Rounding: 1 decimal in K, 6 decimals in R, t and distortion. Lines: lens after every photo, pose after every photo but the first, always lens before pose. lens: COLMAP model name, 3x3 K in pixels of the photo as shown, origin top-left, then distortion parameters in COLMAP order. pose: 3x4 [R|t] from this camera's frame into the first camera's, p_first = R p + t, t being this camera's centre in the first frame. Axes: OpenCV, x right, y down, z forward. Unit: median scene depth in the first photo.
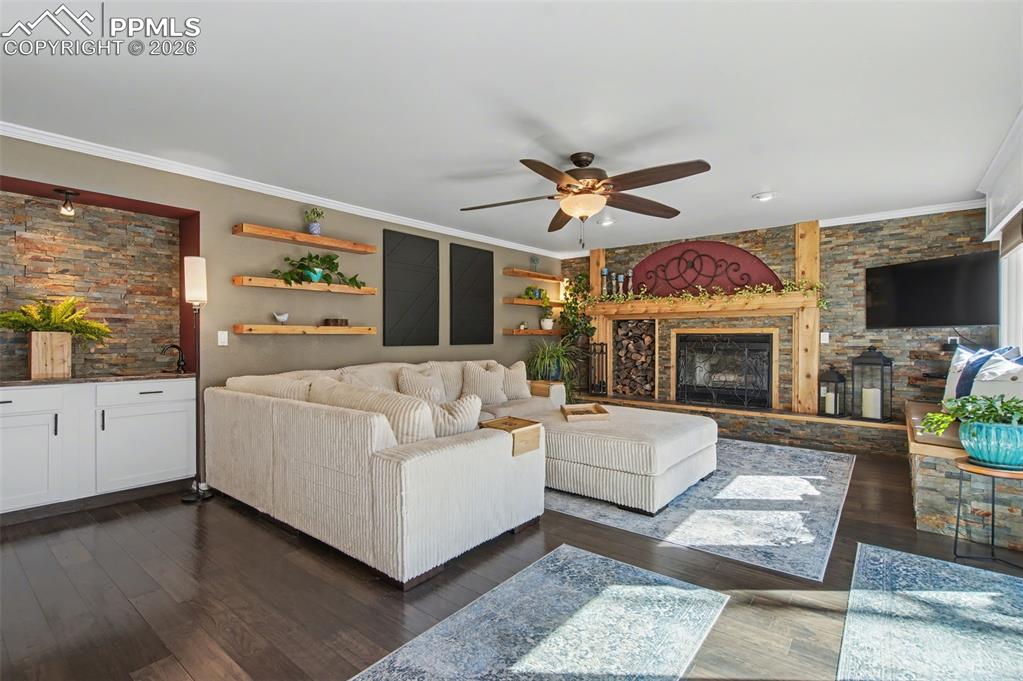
lens RADIAL K [[484.4, 0, 508.7], [0, 484.4, 338.9], [0, 0, 1]] dist [0.002194, 0.000471]
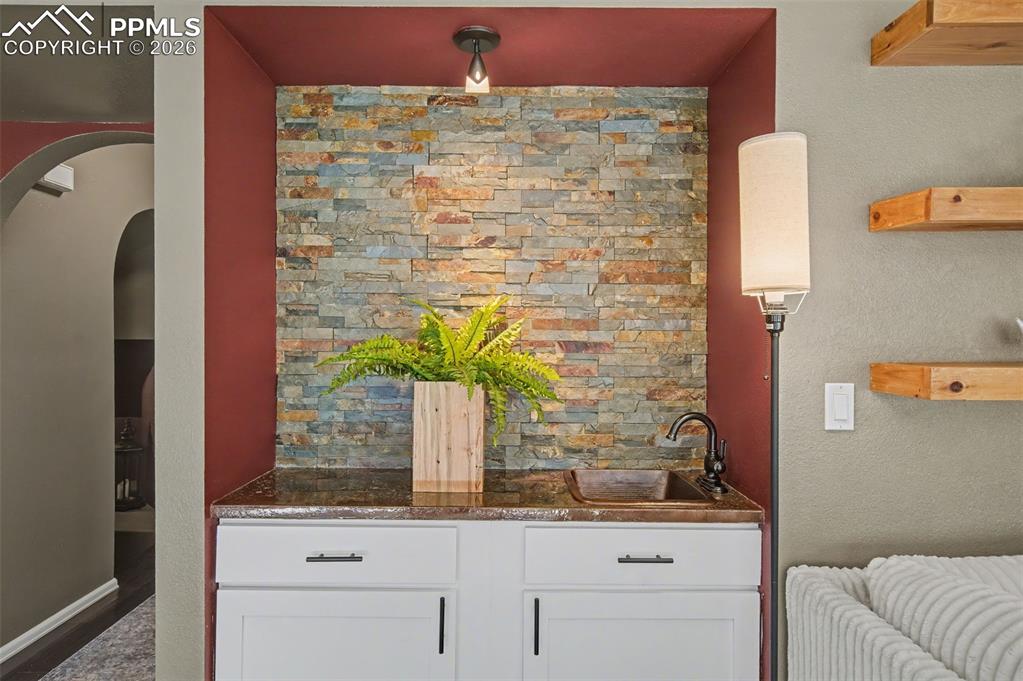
lens RADIAL K [[484.4, 0, 511.0], [0, 484.4, 332.7], [0, 0, 1]] dist [0.002194, 0.000471]
pose [[0.620699, 0.006329, -0.784024, -0.512350], [-0.006559, 0.999974, 0.002880, -0.051442], [0.784022, 0.003354, 0.620724, 0.689975]]
